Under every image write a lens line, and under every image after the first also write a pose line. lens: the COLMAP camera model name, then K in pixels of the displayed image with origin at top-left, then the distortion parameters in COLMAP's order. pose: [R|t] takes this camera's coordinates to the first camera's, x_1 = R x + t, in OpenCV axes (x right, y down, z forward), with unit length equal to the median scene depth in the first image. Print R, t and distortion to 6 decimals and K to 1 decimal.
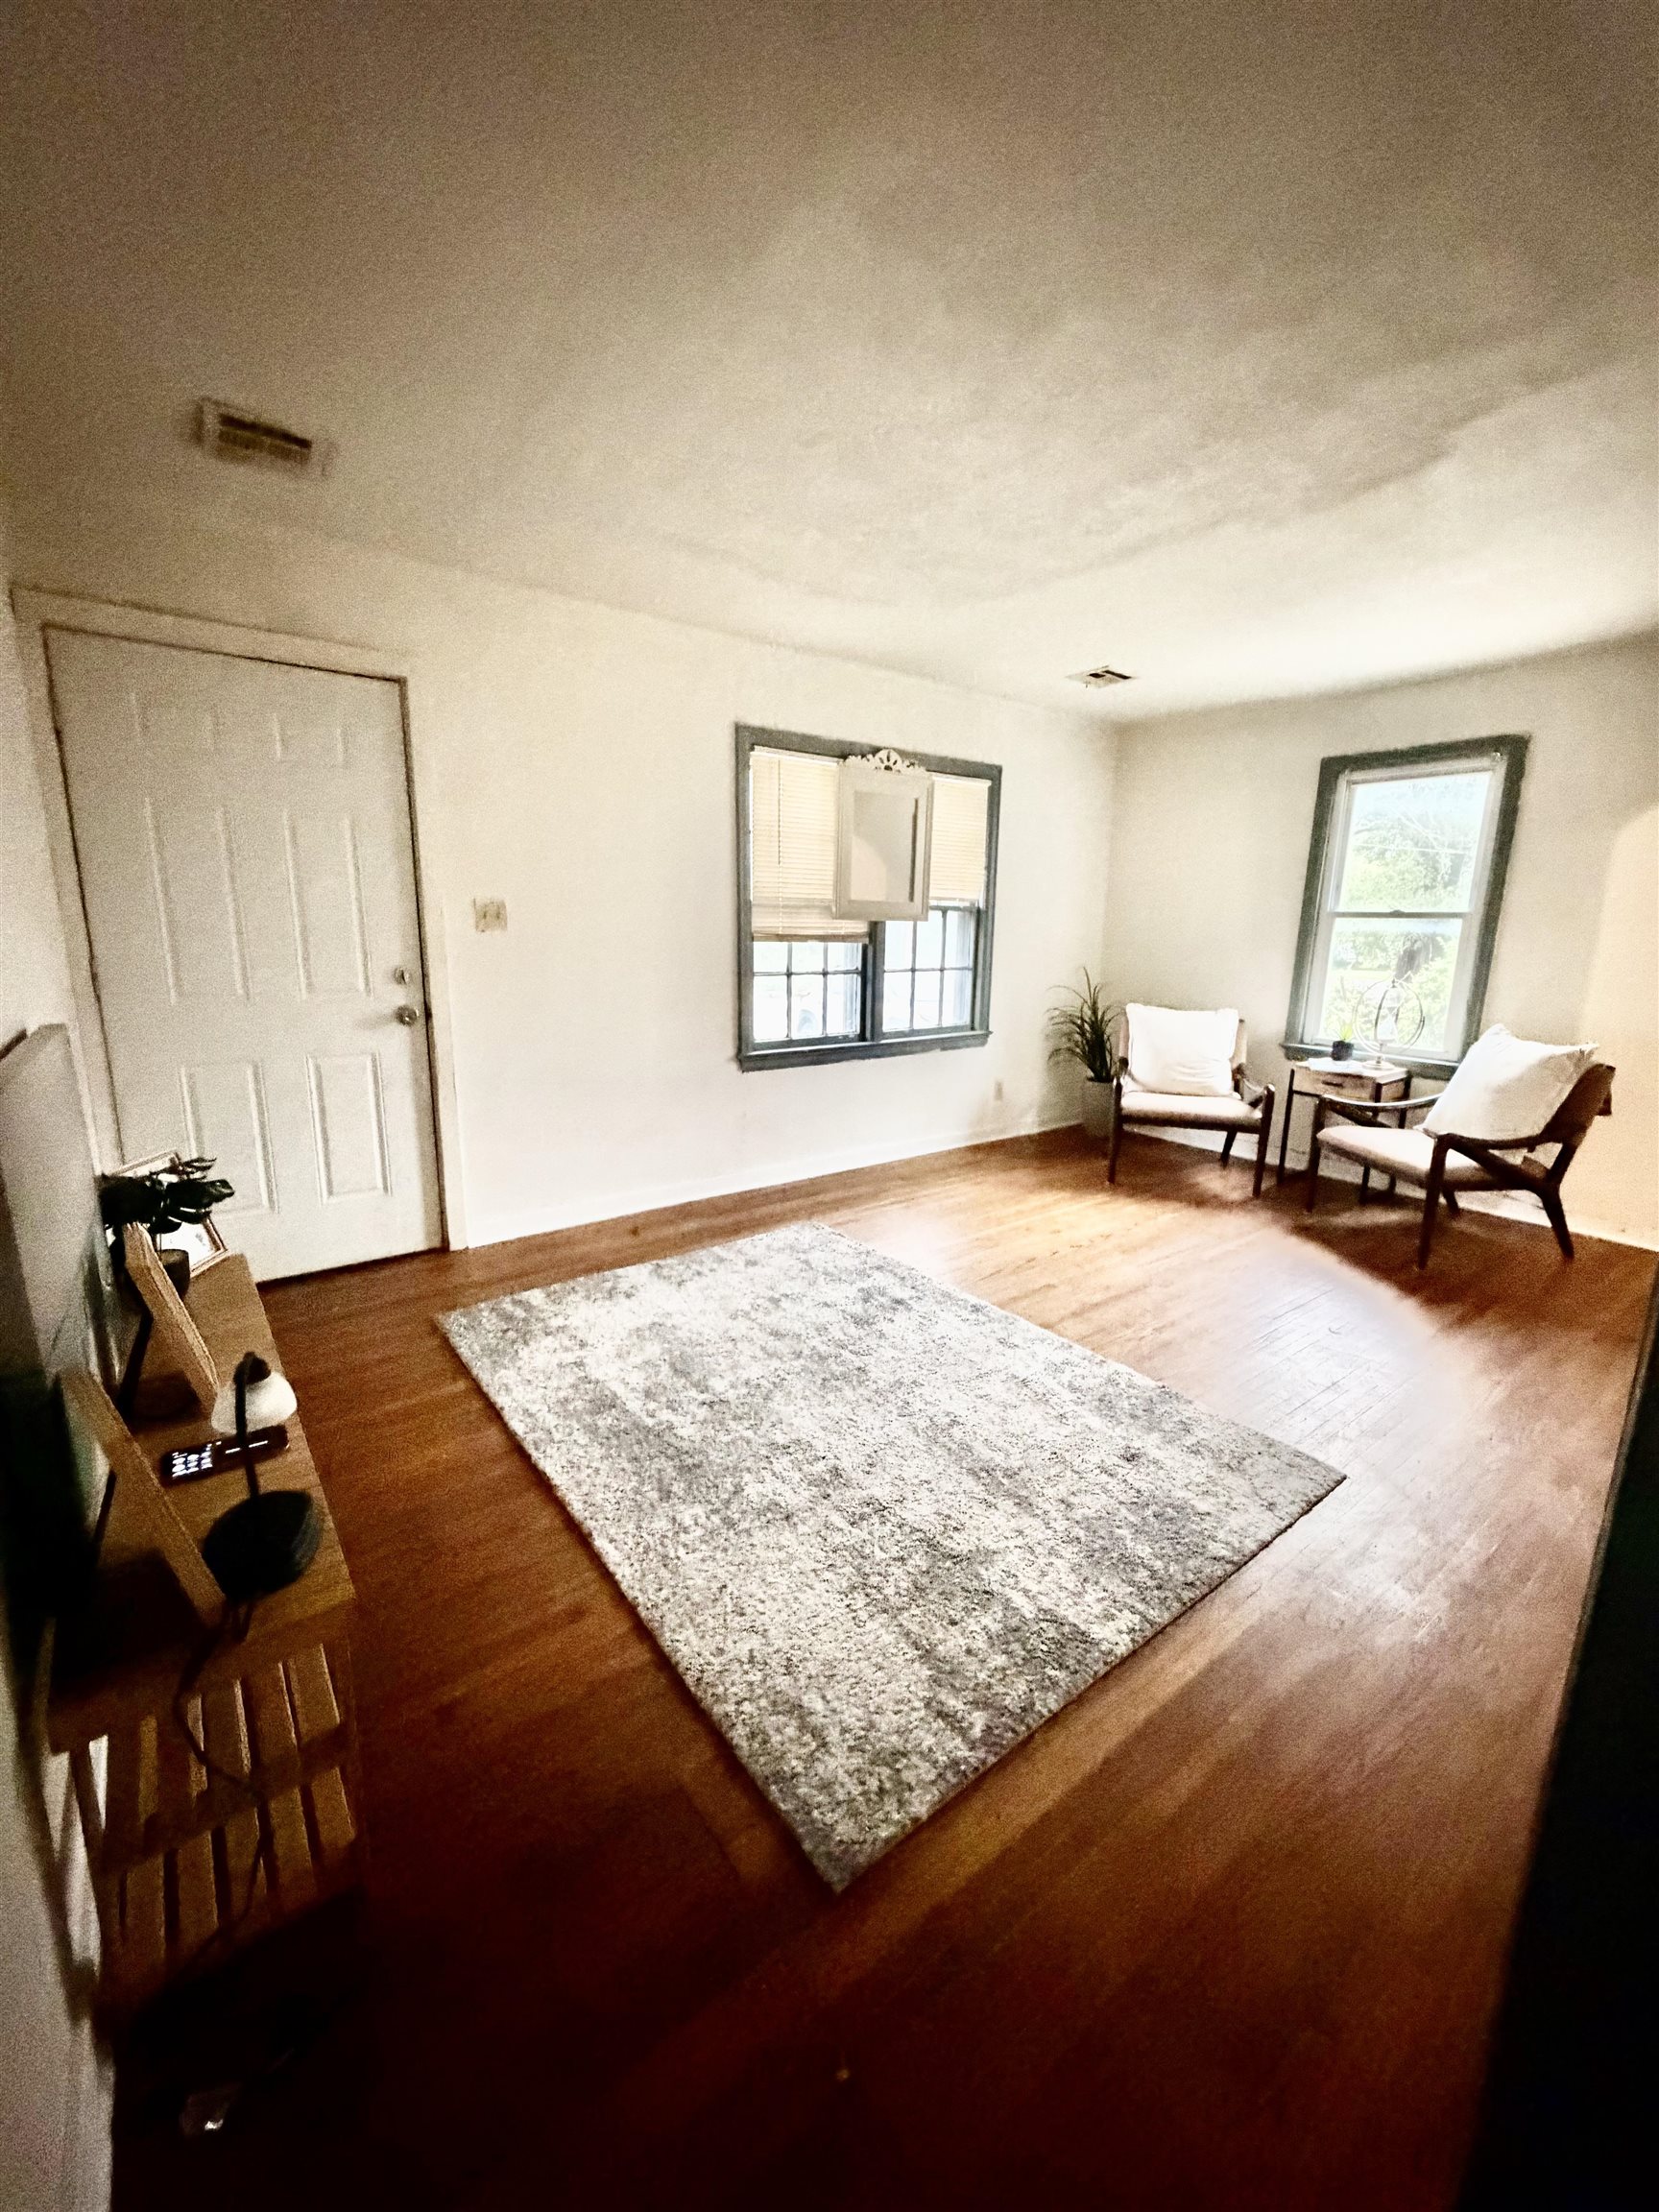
lens RADIAL K [[888.3, 0, 837.1], [0, 888.3, 1098.9], [0, 0, 1]] dist [-0.003565, -0.000293]
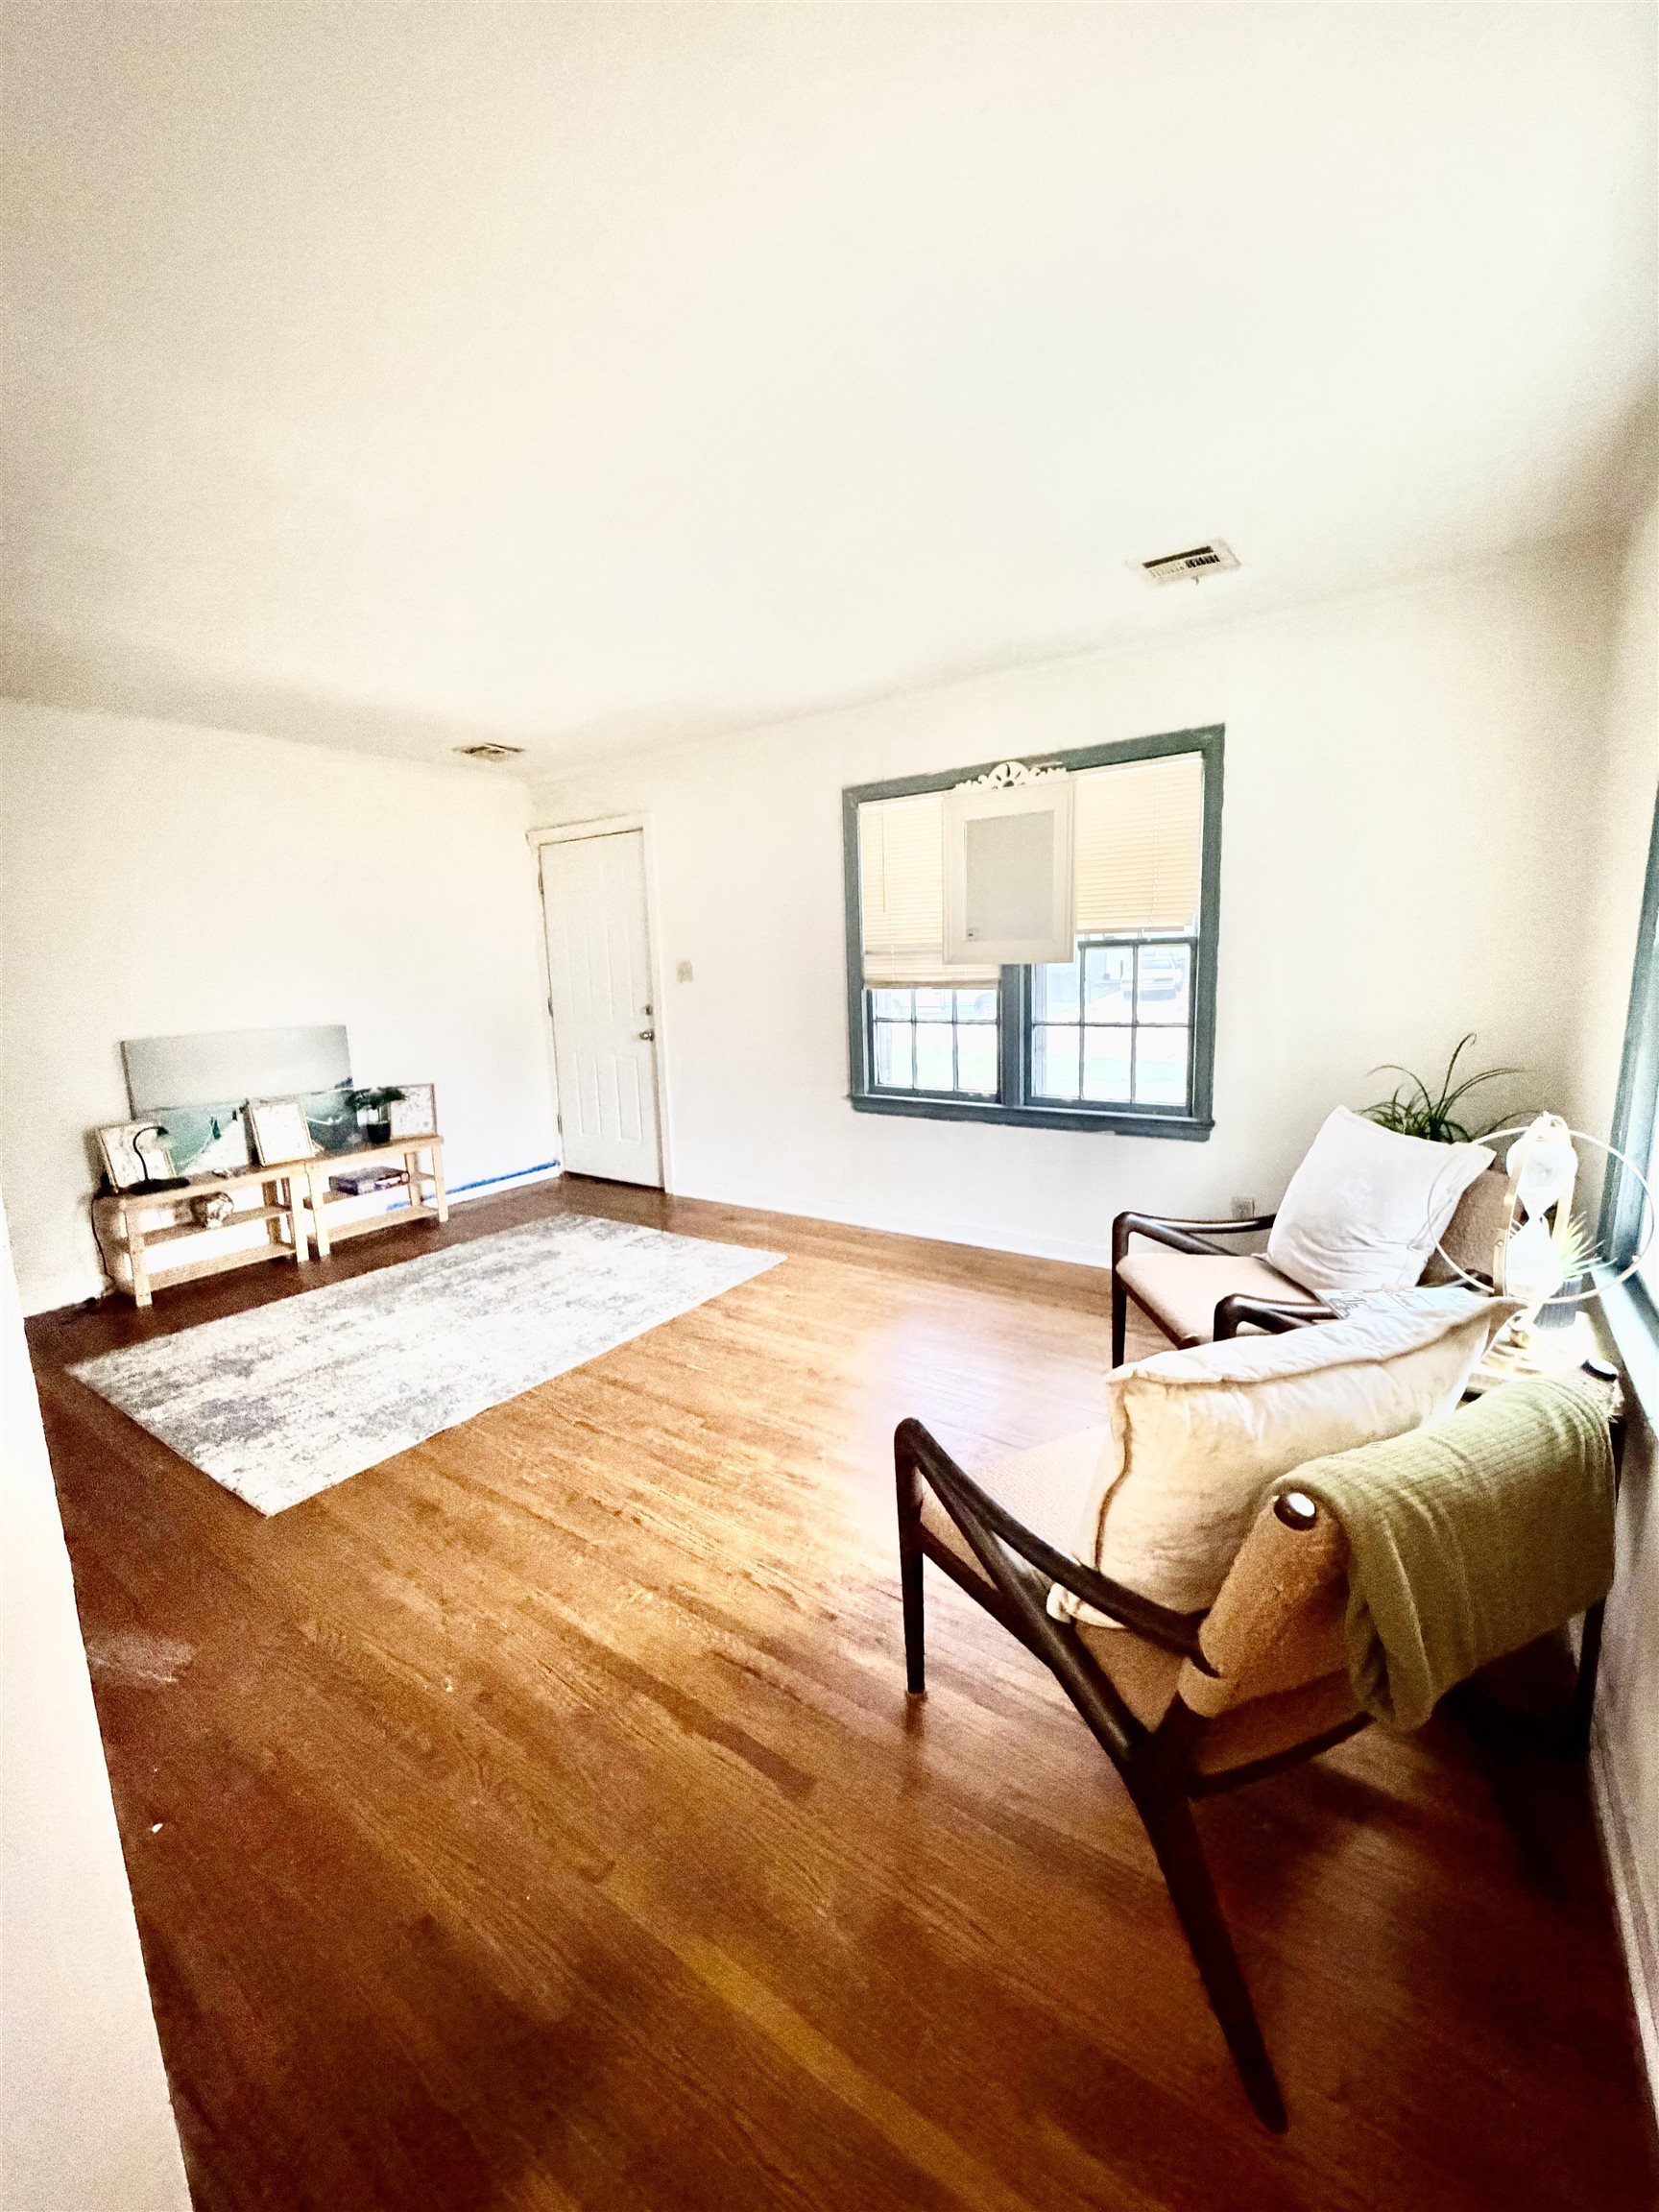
lens RADIAL K [[888.3, 0, 828.4], [0, 888.3, 1103.0], [0, 0, 1]] dist [-0.003565, -0.000293]
pose [[0.304508, 0.132449, -0.943256, 0.853016], [-0.153407, 0.984177, 0.088671, -0.125547], [0.940075, 0.117701, 0.320009, 0.616605]]
